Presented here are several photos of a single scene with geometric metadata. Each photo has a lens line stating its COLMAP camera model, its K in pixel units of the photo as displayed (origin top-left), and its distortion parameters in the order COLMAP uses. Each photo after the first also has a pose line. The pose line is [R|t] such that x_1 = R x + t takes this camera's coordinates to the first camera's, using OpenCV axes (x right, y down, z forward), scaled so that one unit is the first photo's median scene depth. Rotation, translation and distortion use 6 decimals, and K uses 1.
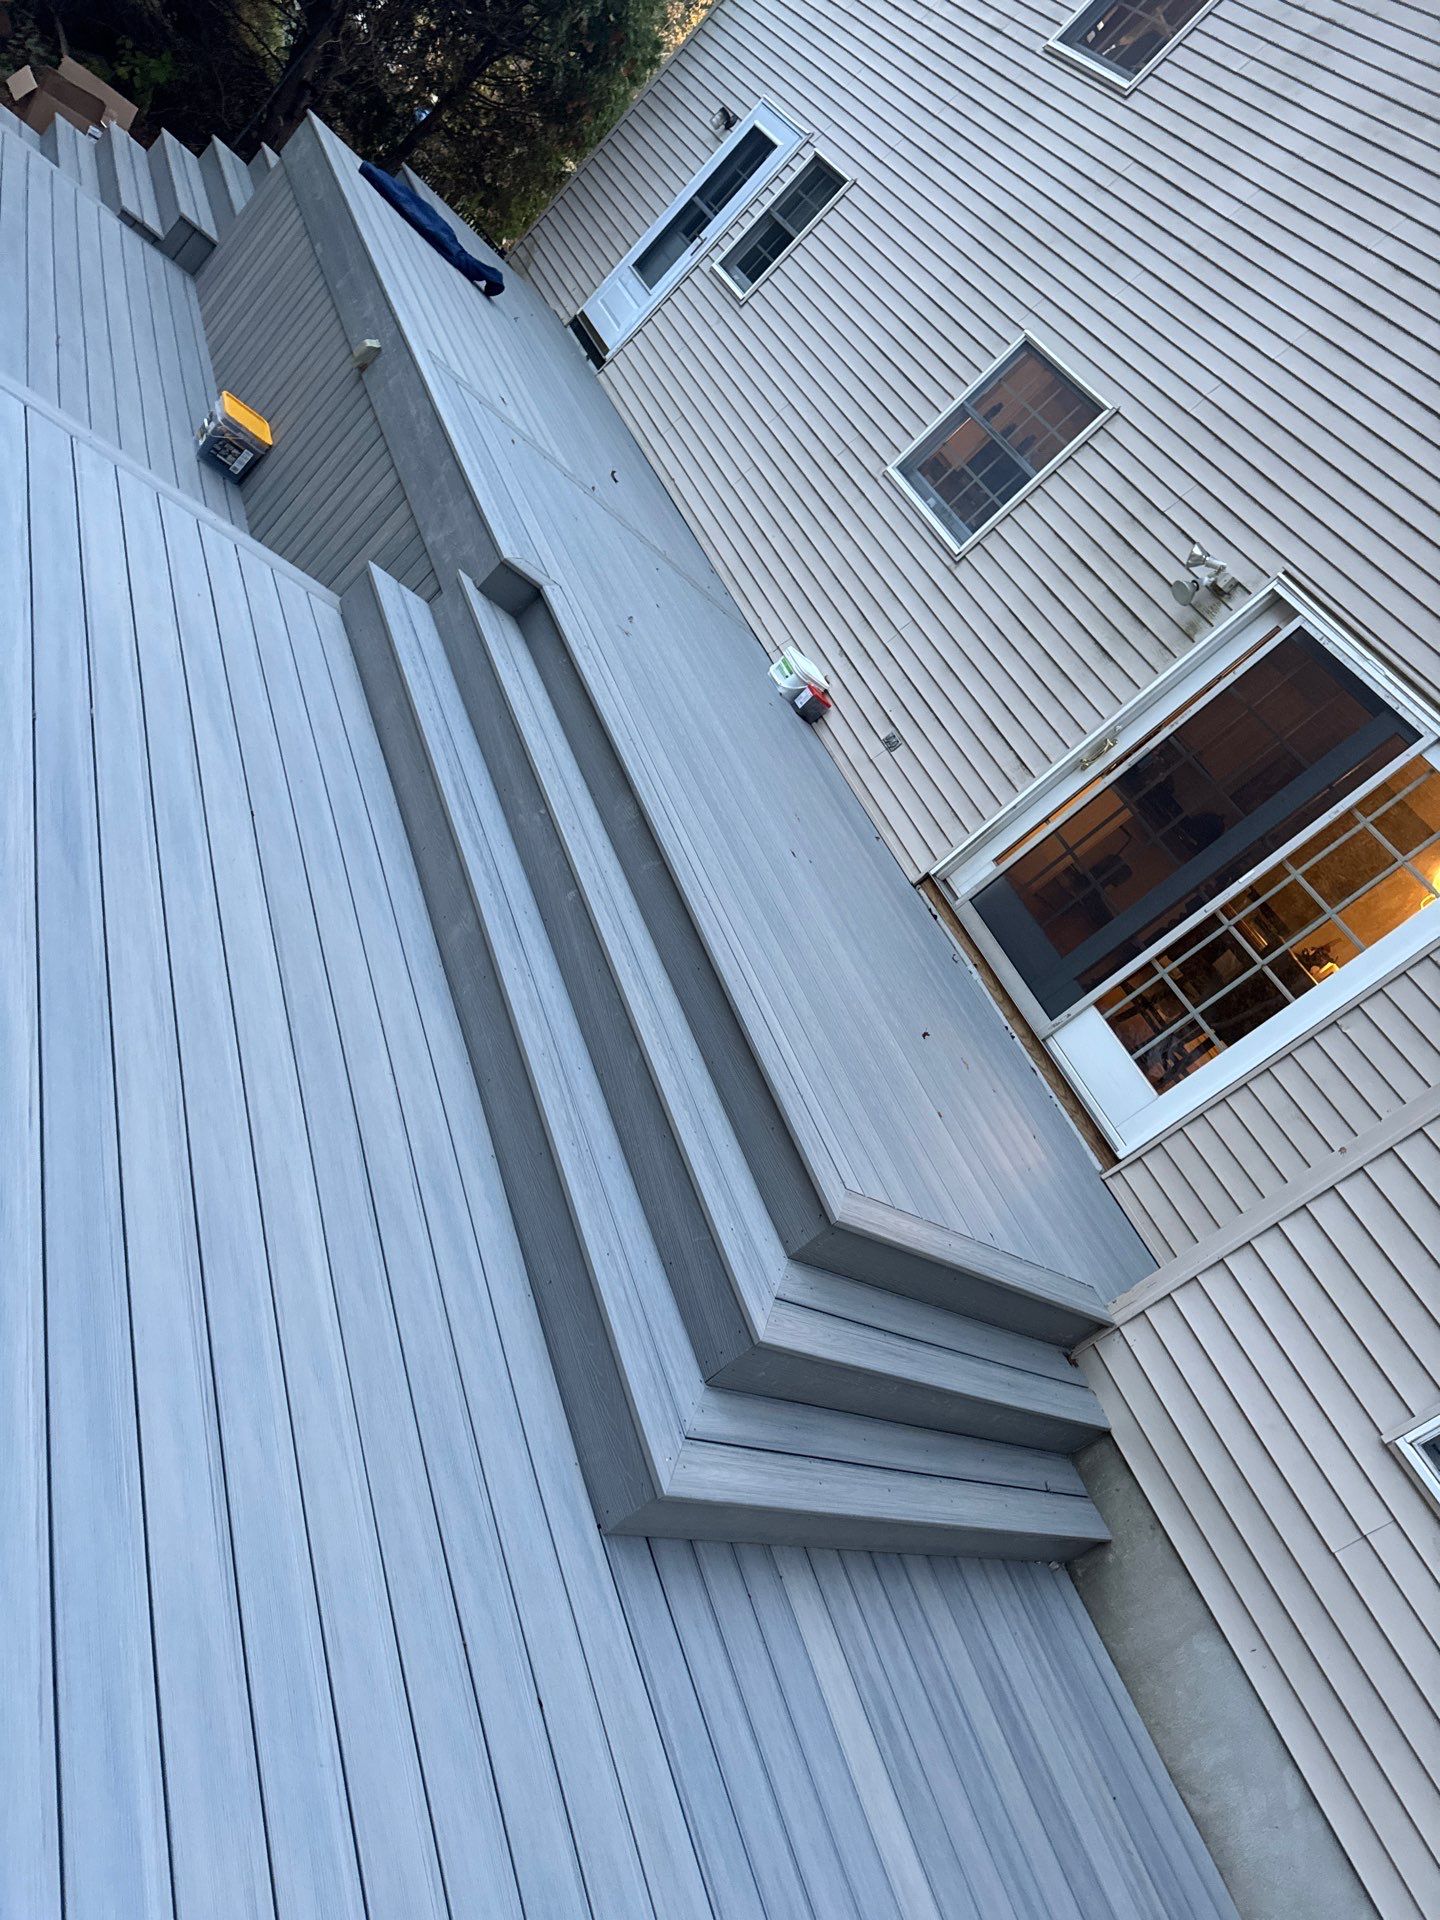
lens RADIAL K [[1339.6, 0, 715.9], [0, 1339.6, 979.1], [0, 0, 1]] dist [0.003169, -0.006555]
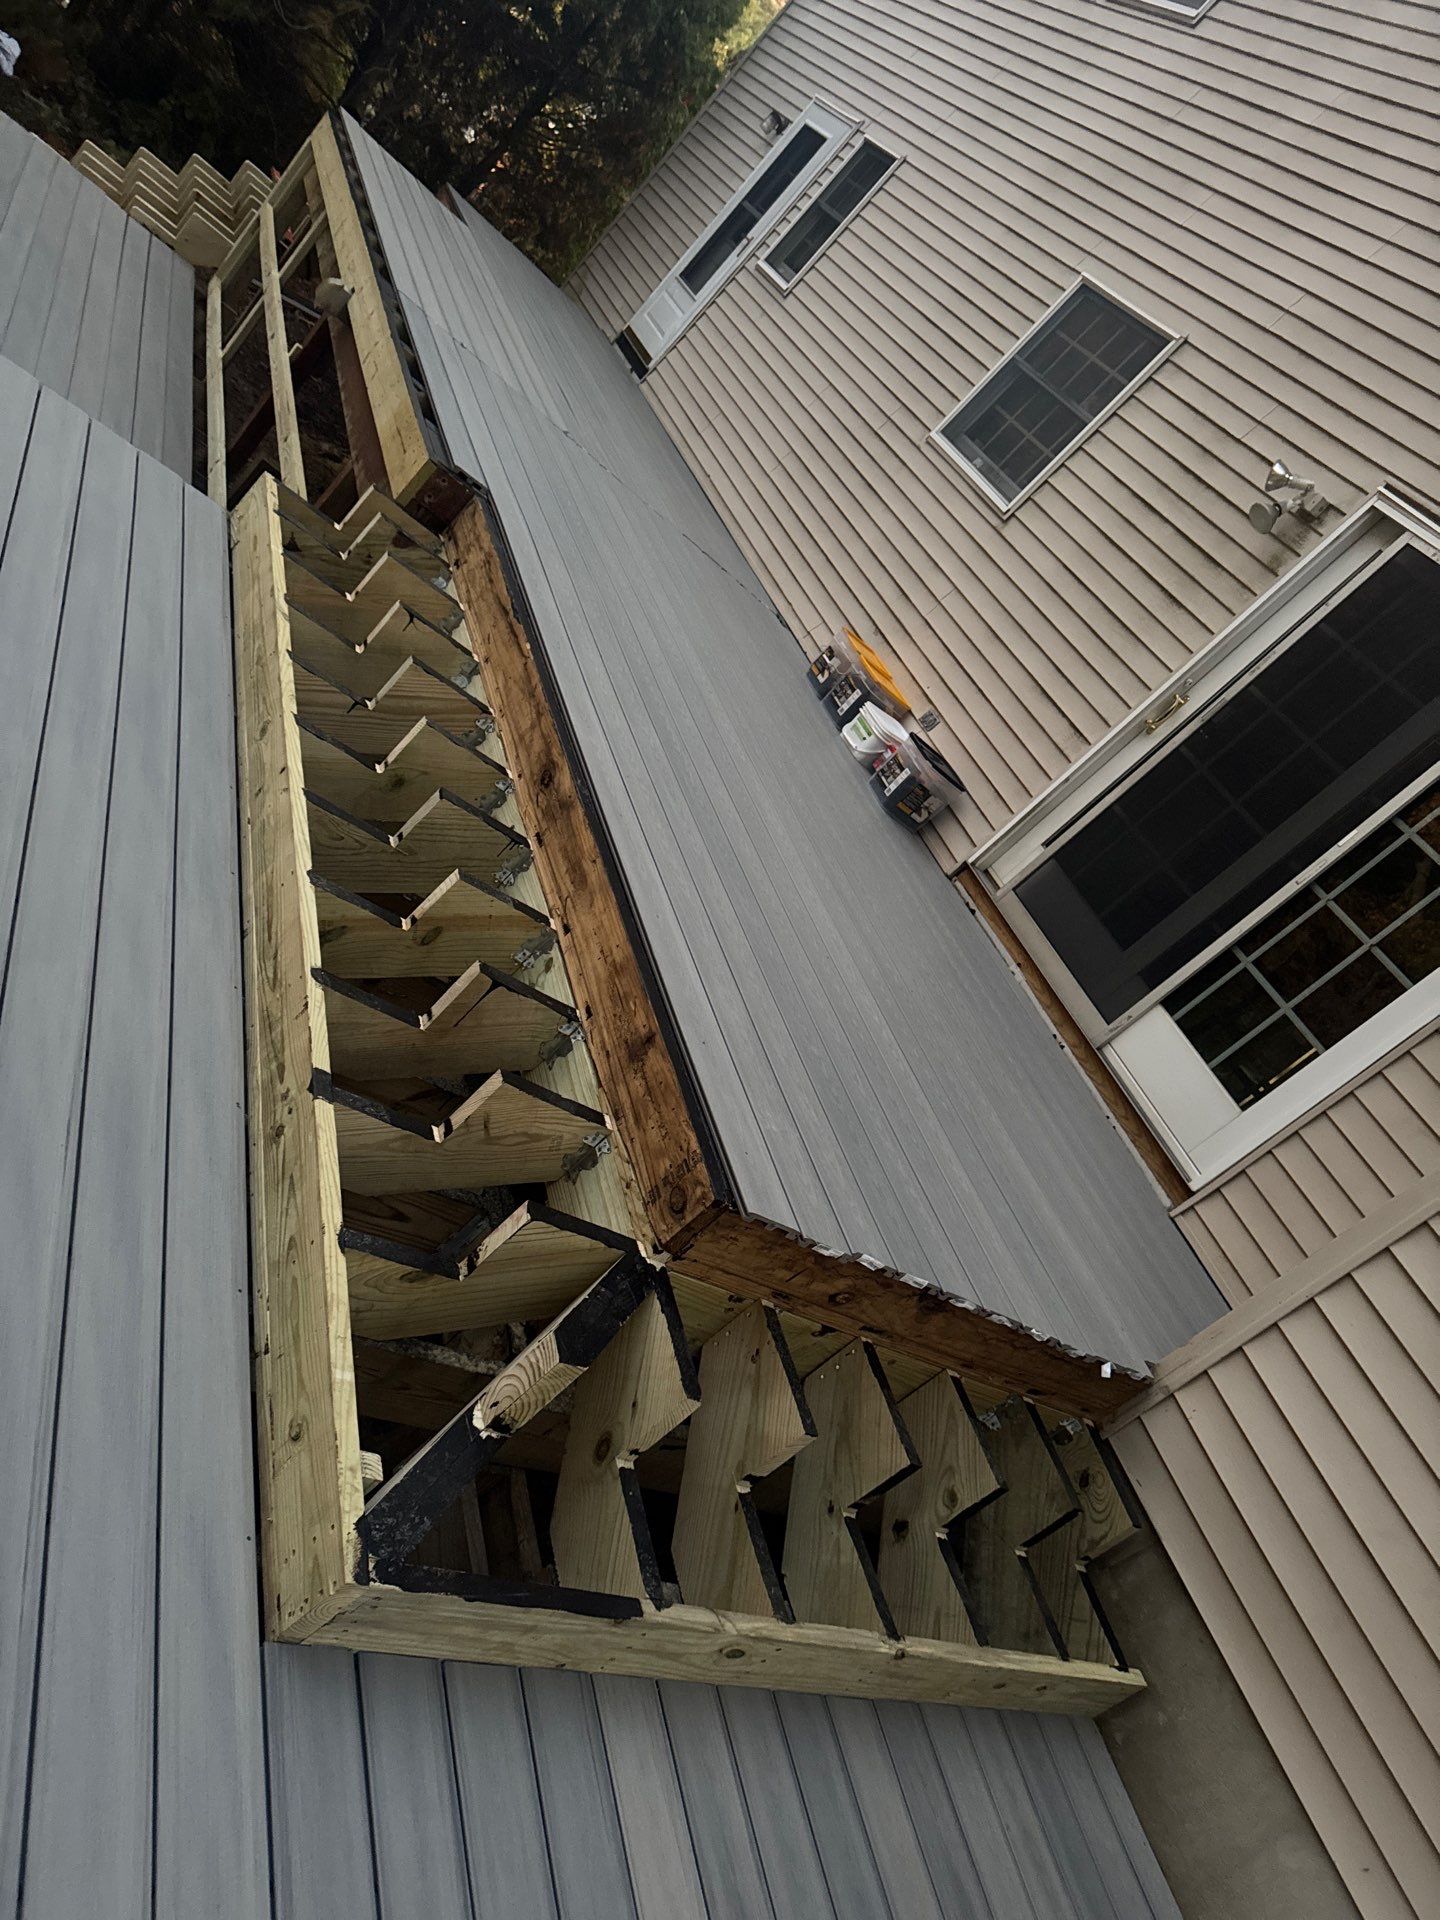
lens RADIAL K [[1362.0, 0, 720.0], [0, 1362.0, 960.0], [0, 0, 1]] dist [-0.003927, 0.002566]
pose [[0.996591, 0.000897, -0.082500, 0.067675], [-0.008337, 0.995917, -0.089886, 0.054849], [0.082082, 0.090267, 0.992529, 0.127620]]
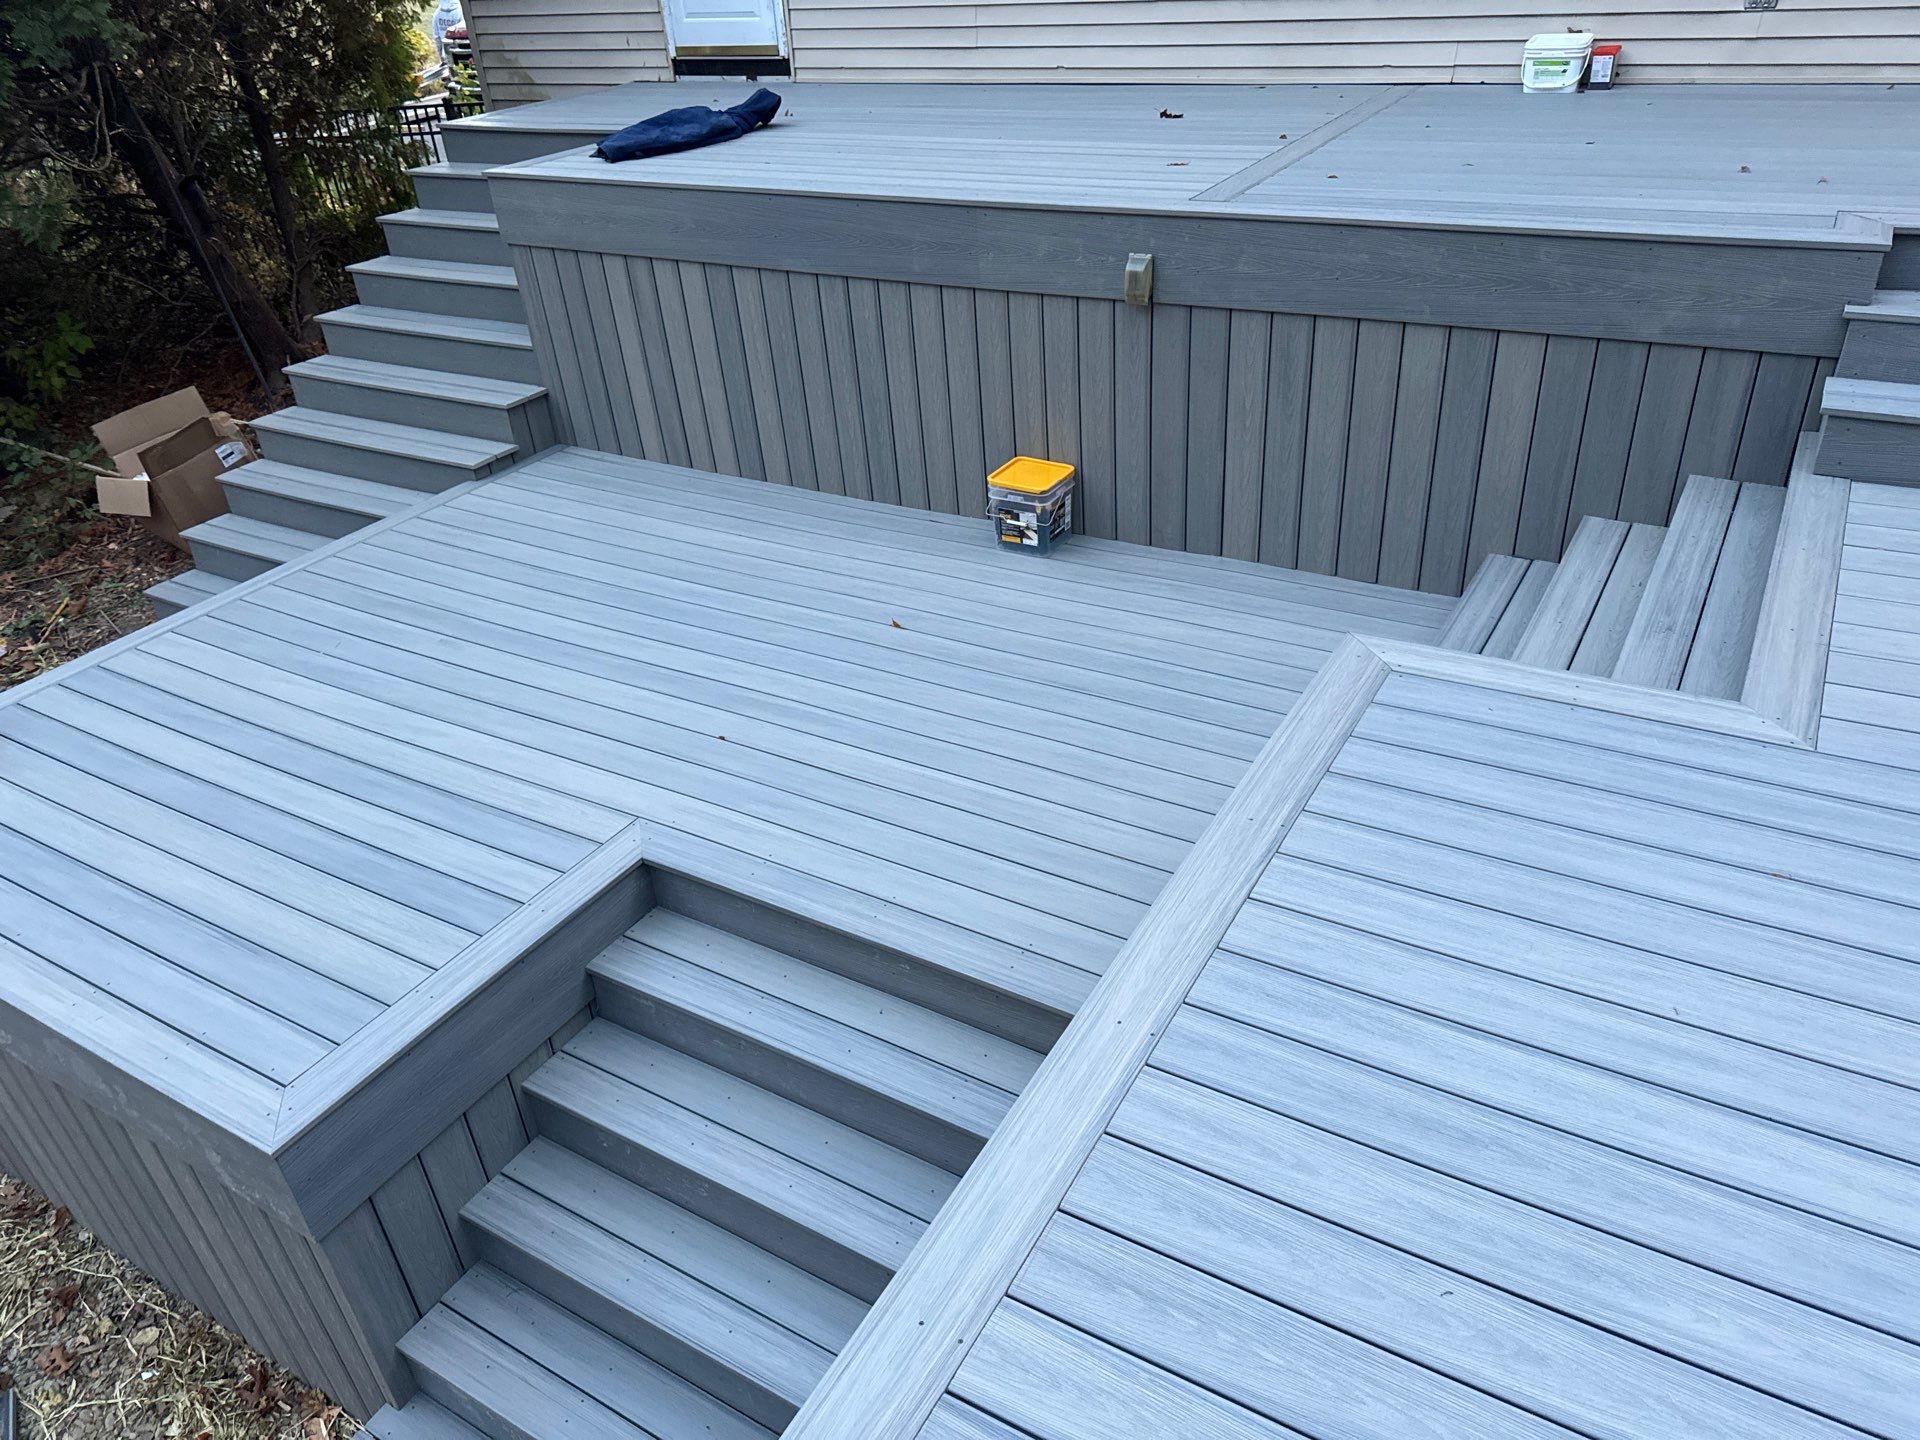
lens RADIAL K [[1380.8, 0, 960.0], [0, 1380.8, 720.0], [0, 0, 1]] dist [0.012353, -0.005033]
pose [[0.542867, -0.835713, -0.082941, -0.394901], [0.825897, 0.513350, 0.233163, -0.521630], [-0.152280, -0.195077, 0.968894, 0.200189]]
